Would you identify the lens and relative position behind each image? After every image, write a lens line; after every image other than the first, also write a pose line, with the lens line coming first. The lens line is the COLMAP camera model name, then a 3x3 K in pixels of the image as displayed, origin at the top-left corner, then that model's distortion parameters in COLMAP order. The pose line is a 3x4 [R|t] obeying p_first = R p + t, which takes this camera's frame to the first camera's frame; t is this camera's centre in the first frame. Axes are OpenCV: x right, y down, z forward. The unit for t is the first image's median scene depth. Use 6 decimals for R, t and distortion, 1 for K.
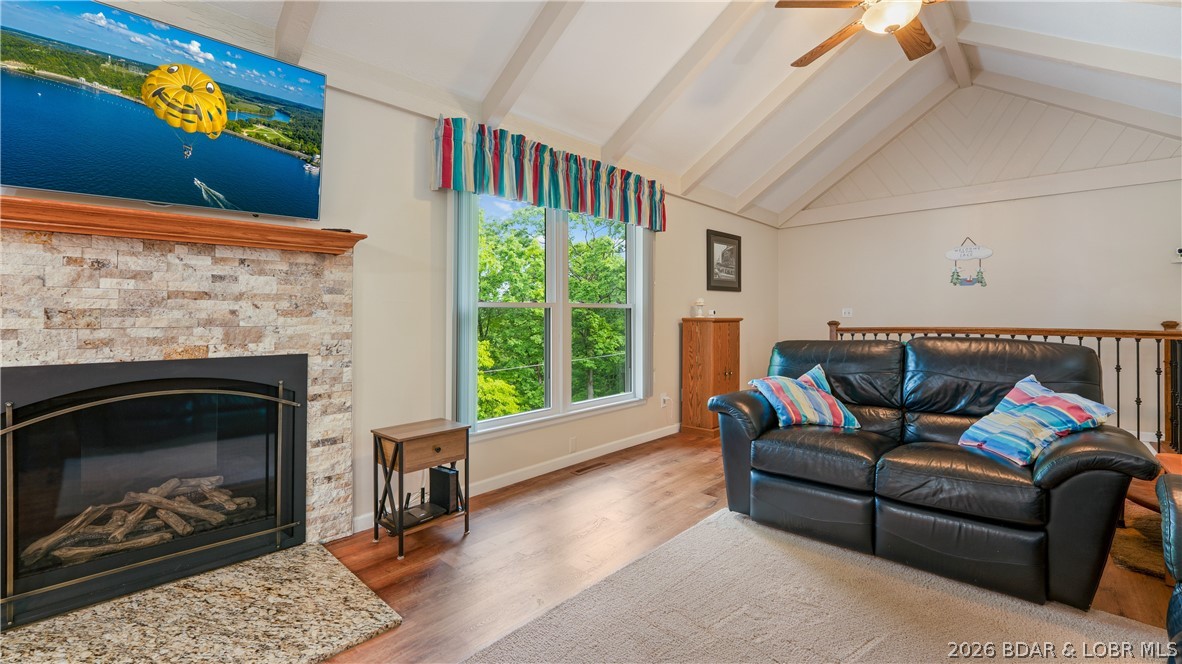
lens RADIAL K [[491.5, 0, 587.4], [0, 491.5, 310.0], [0, 0, 1]] dist [-0.026215, 0.000265]
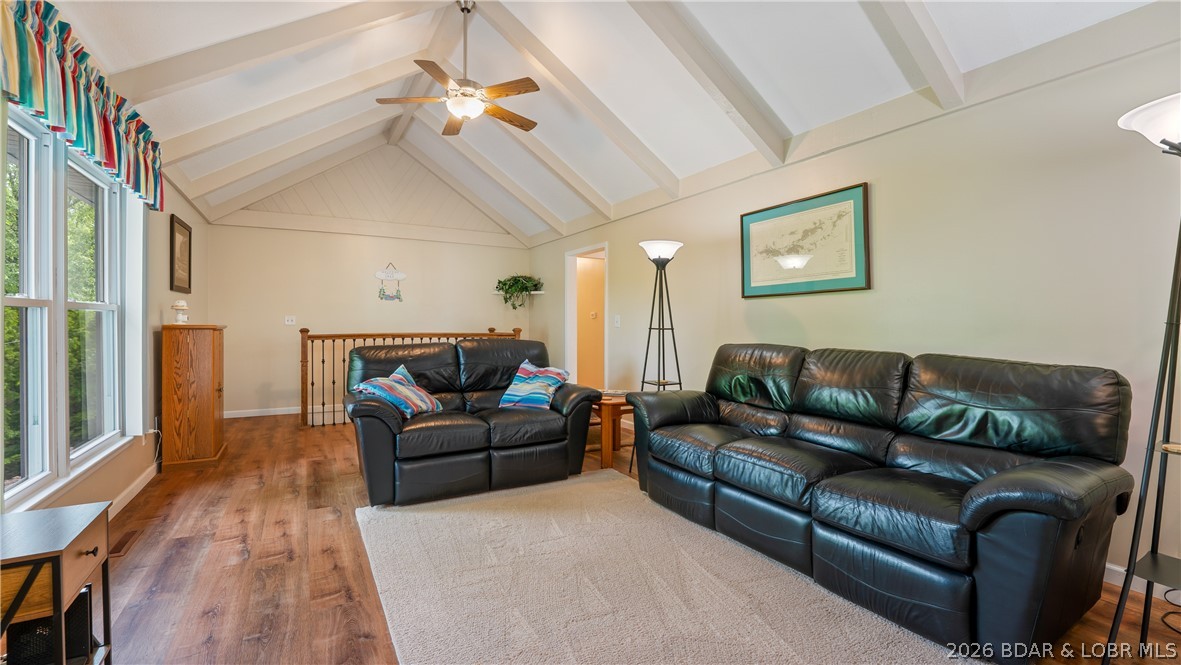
lens RADIAL K [[491.1, 0, 581.6], [0, 491.1, 324.6], [0, 0, 1]] dist [-0.026215, 0.000265]
pose [[0.295388, 0.002351, 0.955374, -0.695337], [-0.017705, 0.999839, 0.003014, 0.002267], [-0.955213, -0.017805, 0.295382, 0.298472]]
